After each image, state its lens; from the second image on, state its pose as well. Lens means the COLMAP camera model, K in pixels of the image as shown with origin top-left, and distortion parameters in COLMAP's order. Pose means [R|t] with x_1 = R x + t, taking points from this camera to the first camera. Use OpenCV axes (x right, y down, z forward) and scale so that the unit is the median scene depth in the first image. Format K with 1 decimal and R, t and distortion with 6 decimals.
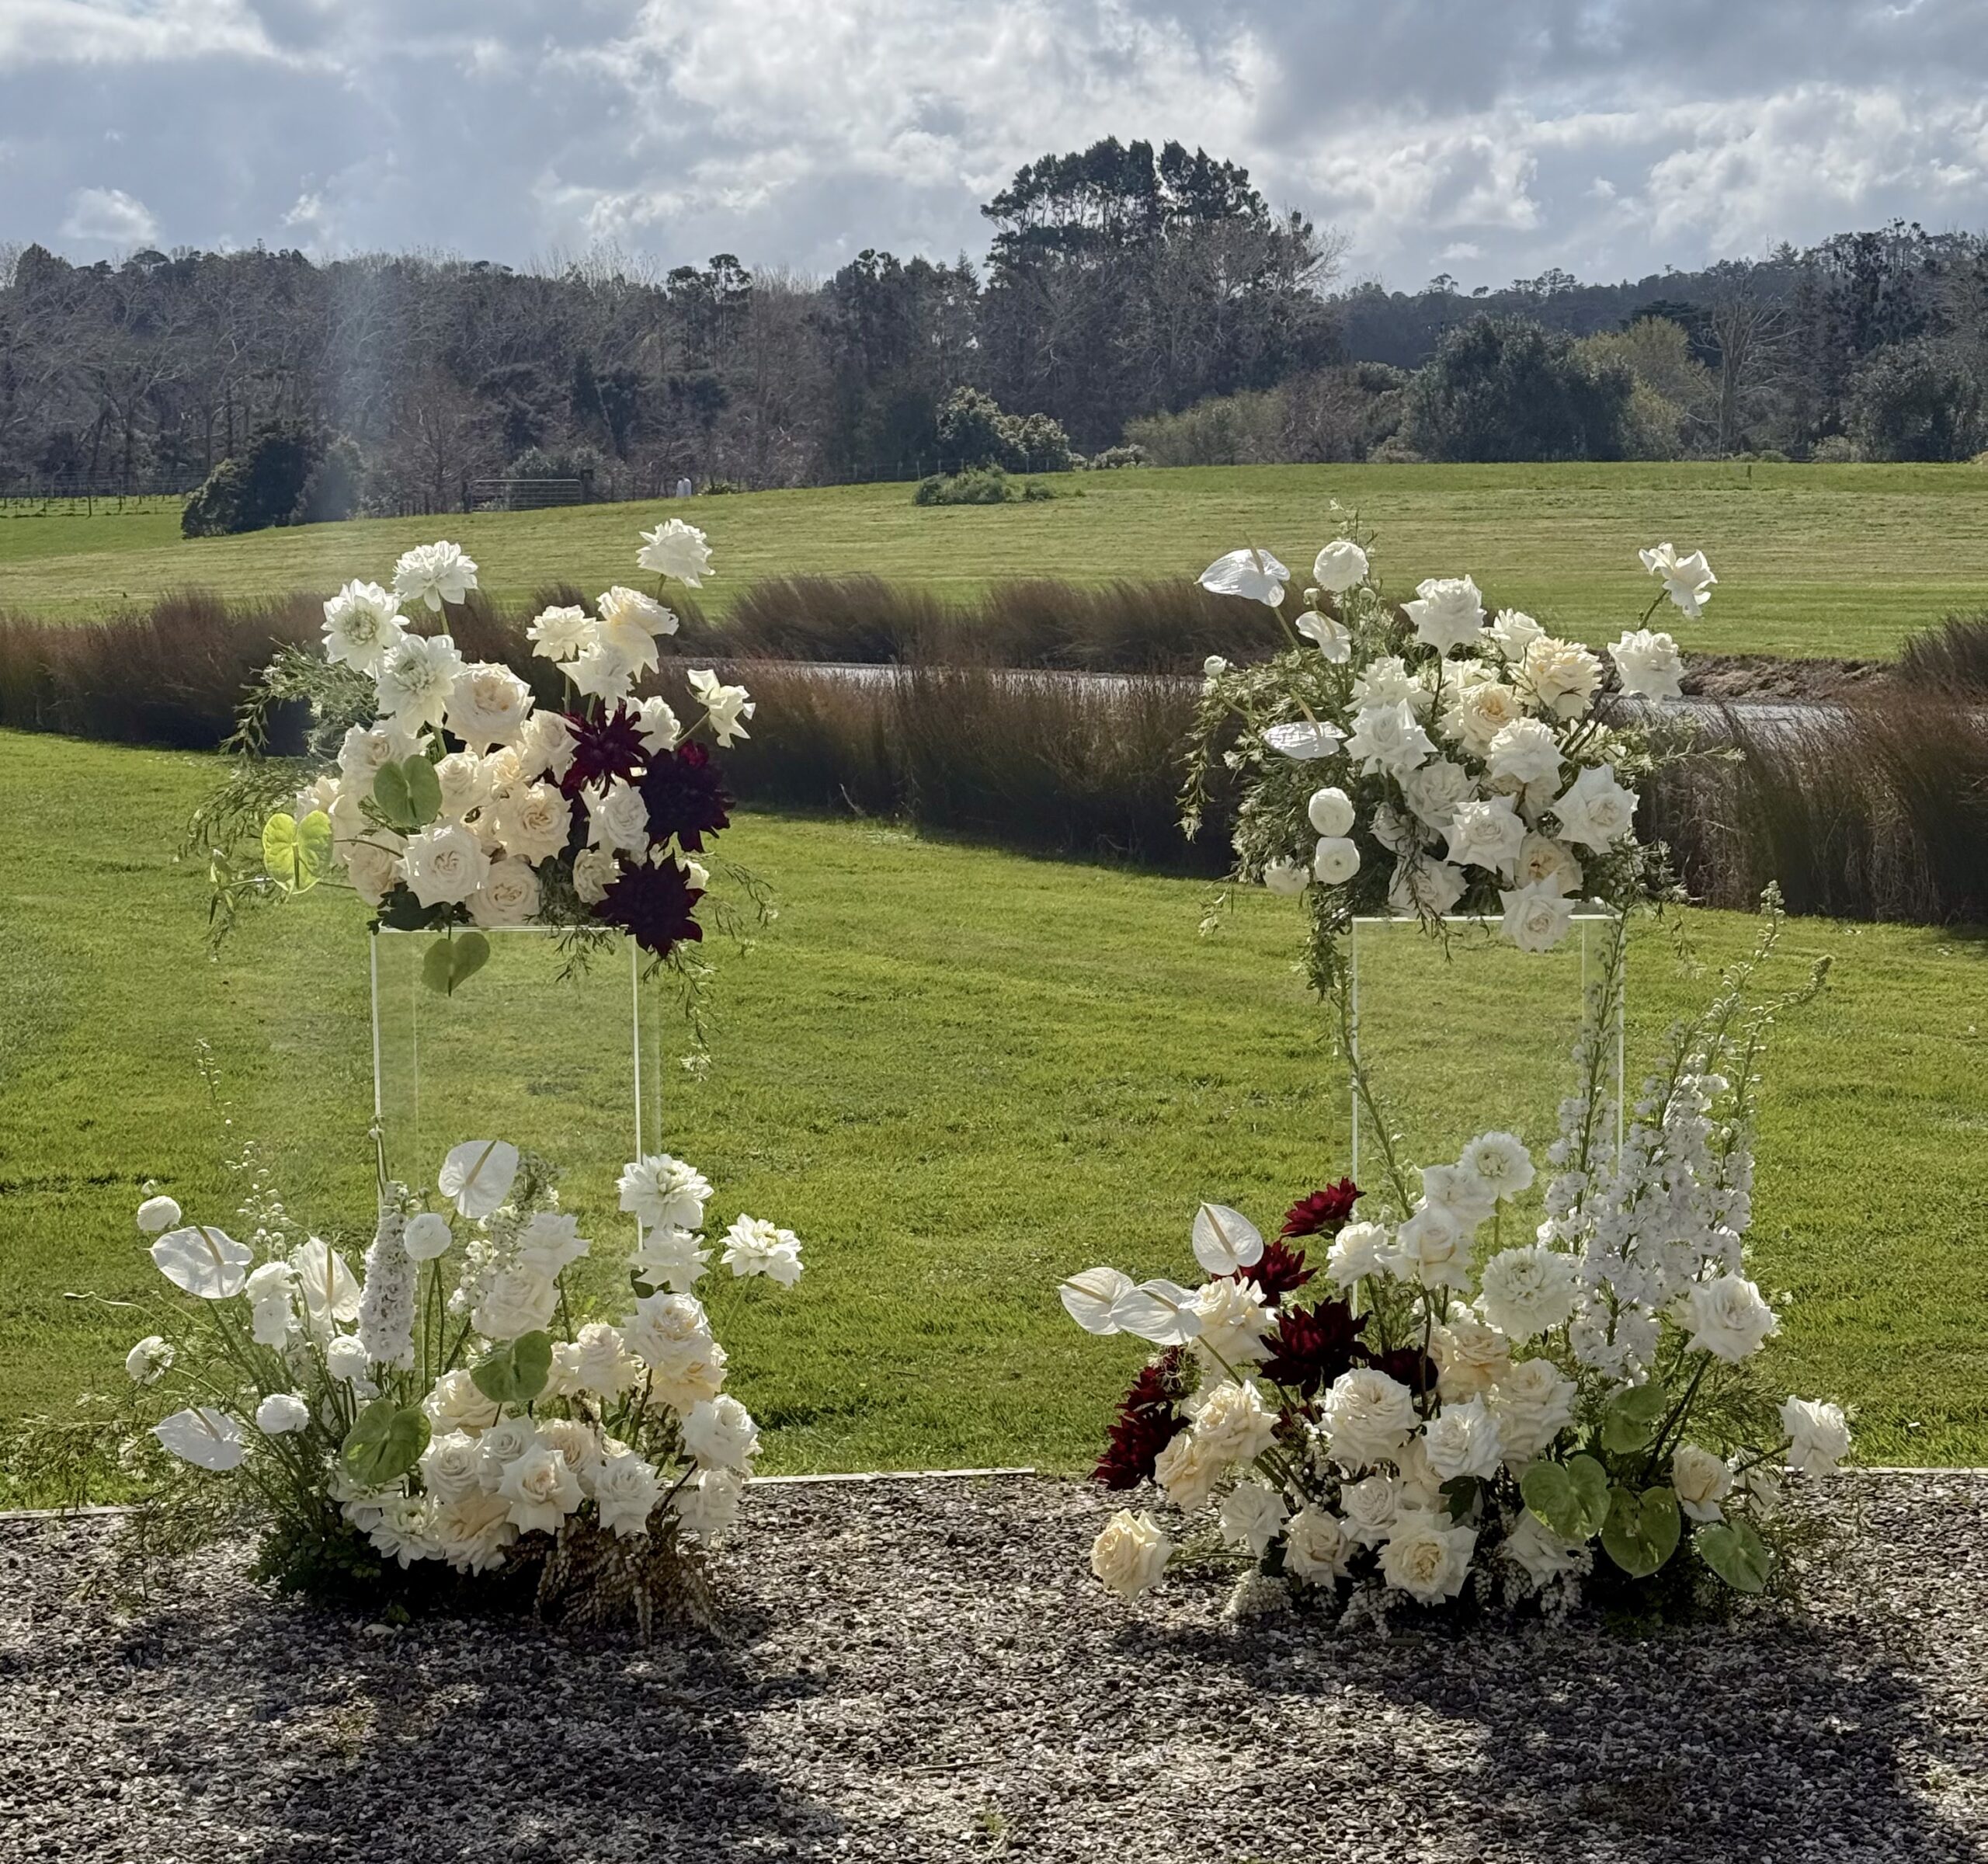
lens RADIAL K [[3703.8, 0, 992.5], [0, 3703.8, 929.6], [0, 0, 1]] dist [0.037862, 0.000000]
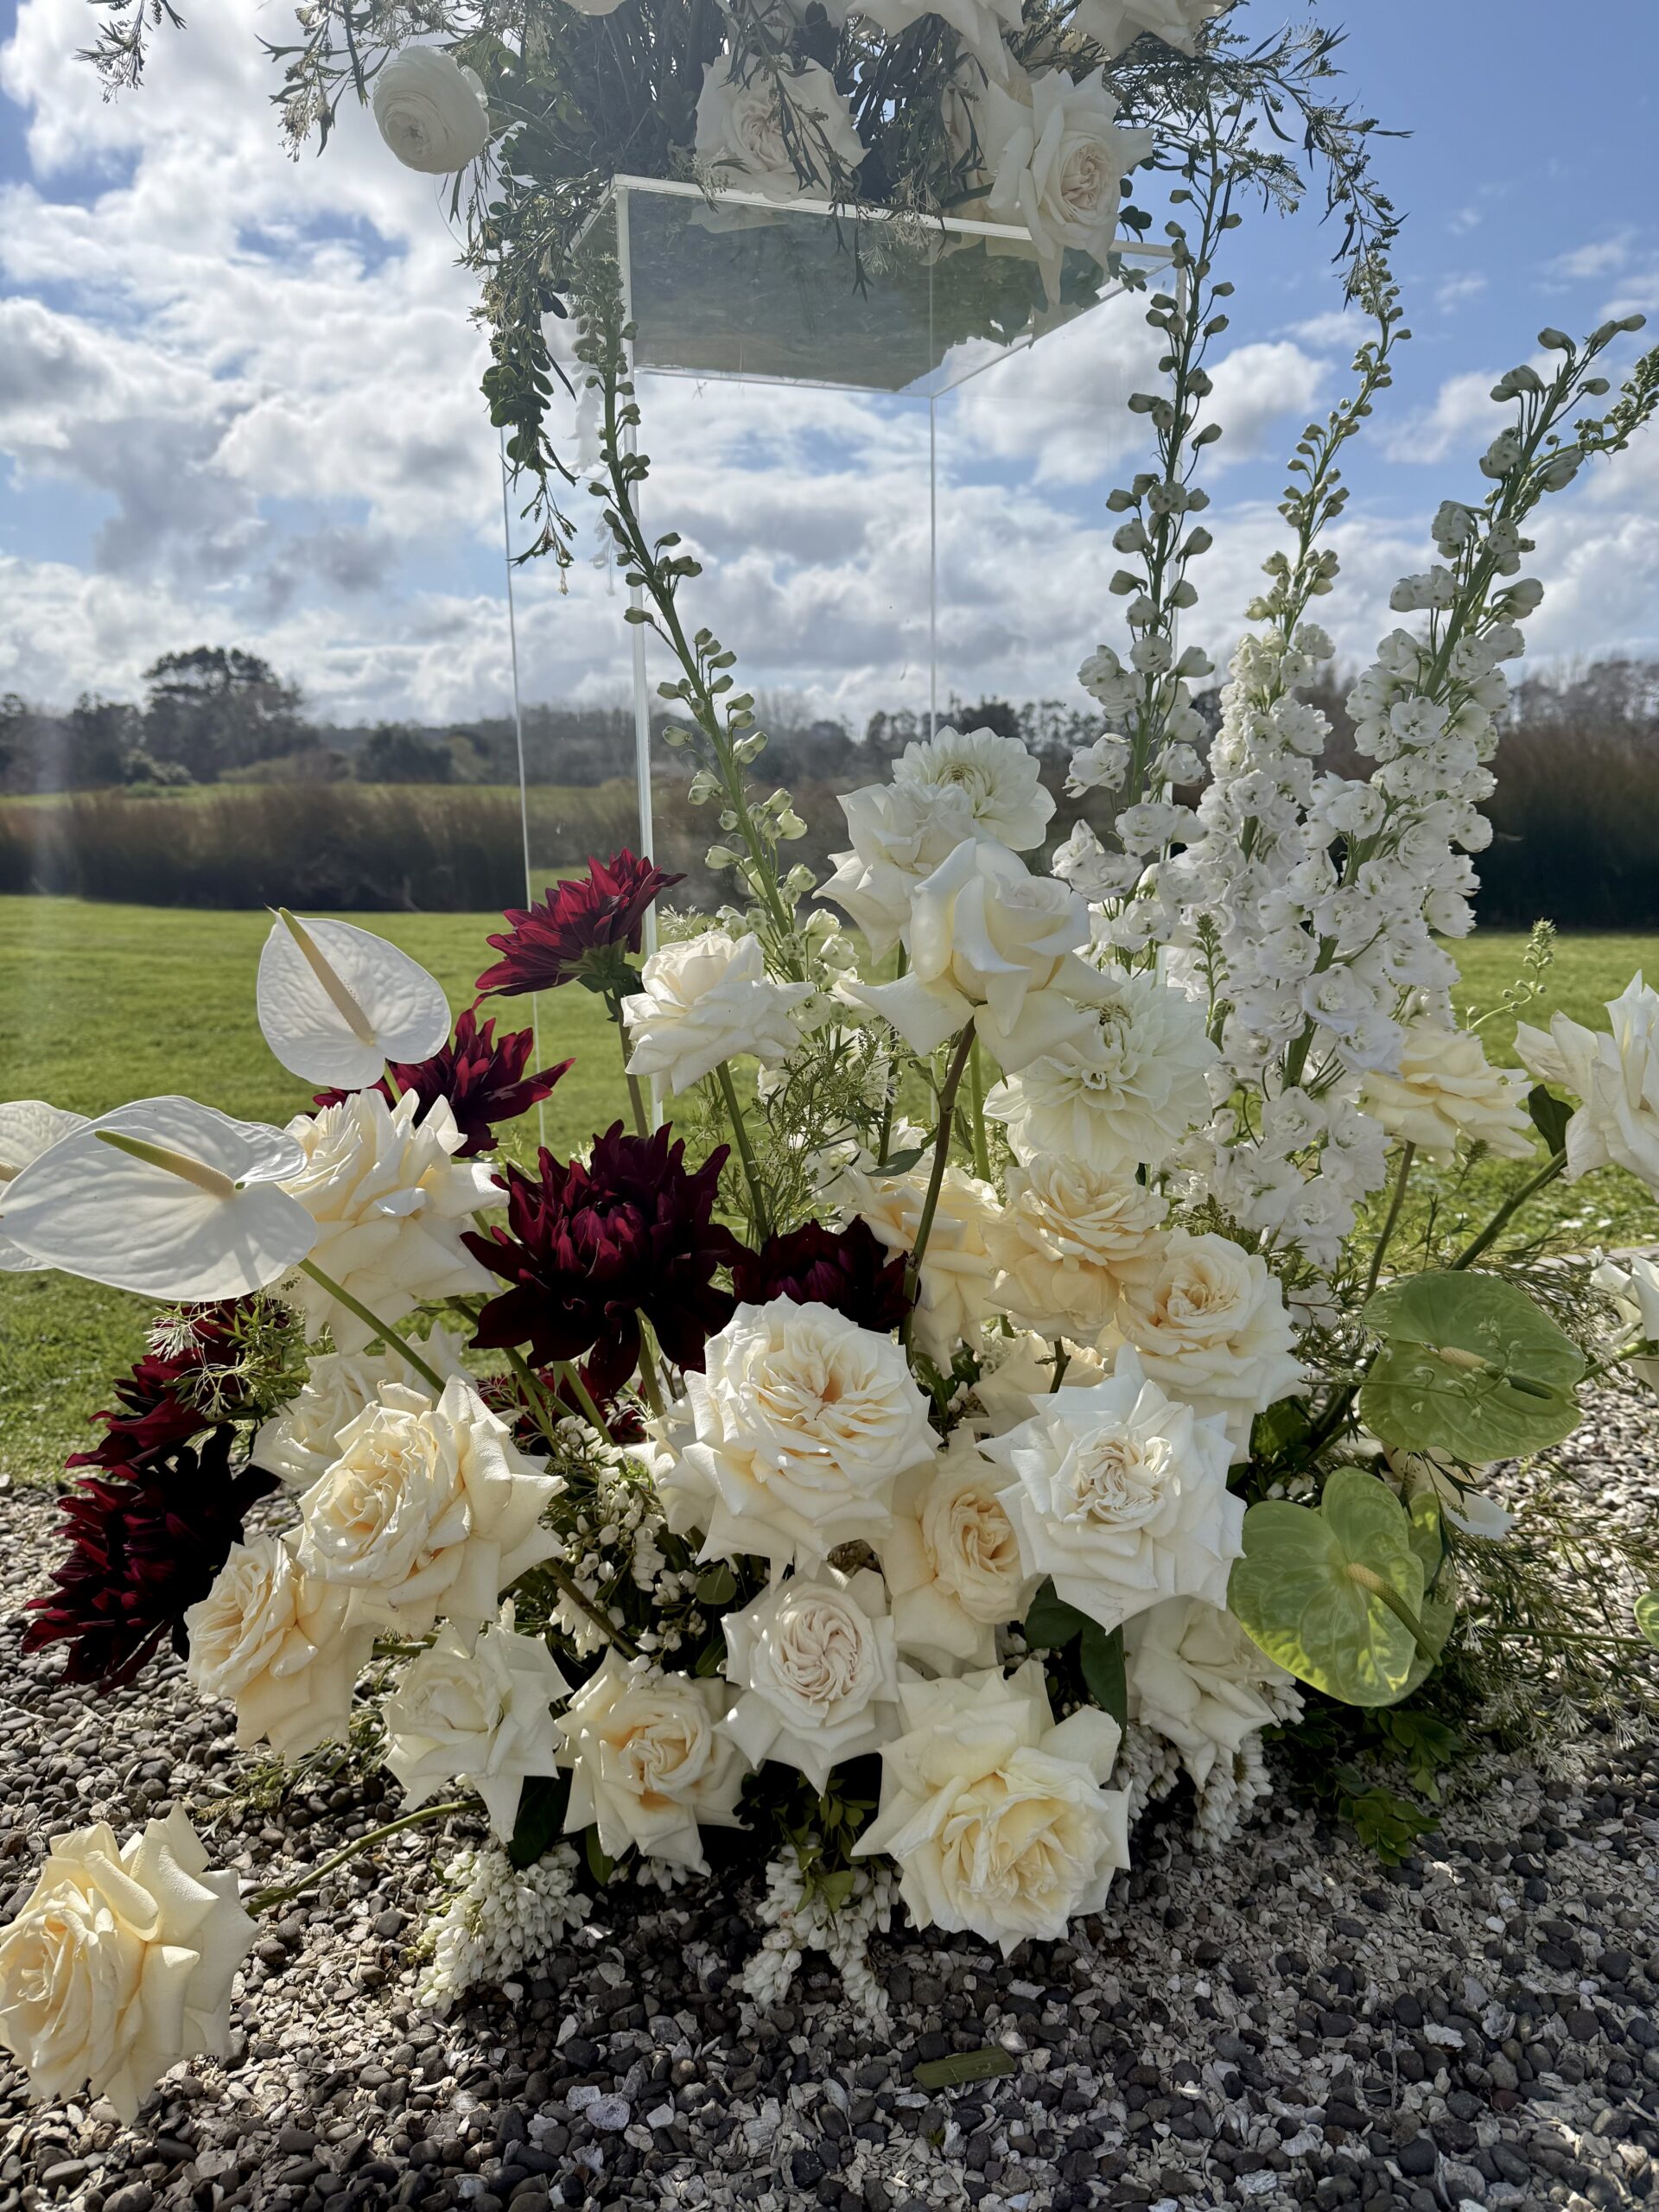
lens RADIAL K [[1533.3, 0, 835.2], [0, 1533.3, 1089.7], [0, 0, 1]] dist [-0.002744, -0.004240]
pose [[0.916625, -0.060695, 0.395115, 0.045737], [0.036340, 0.996965, 0.068842, 0.085064], [-0.398094, -0.048744, 0.916049, 0.841146]]
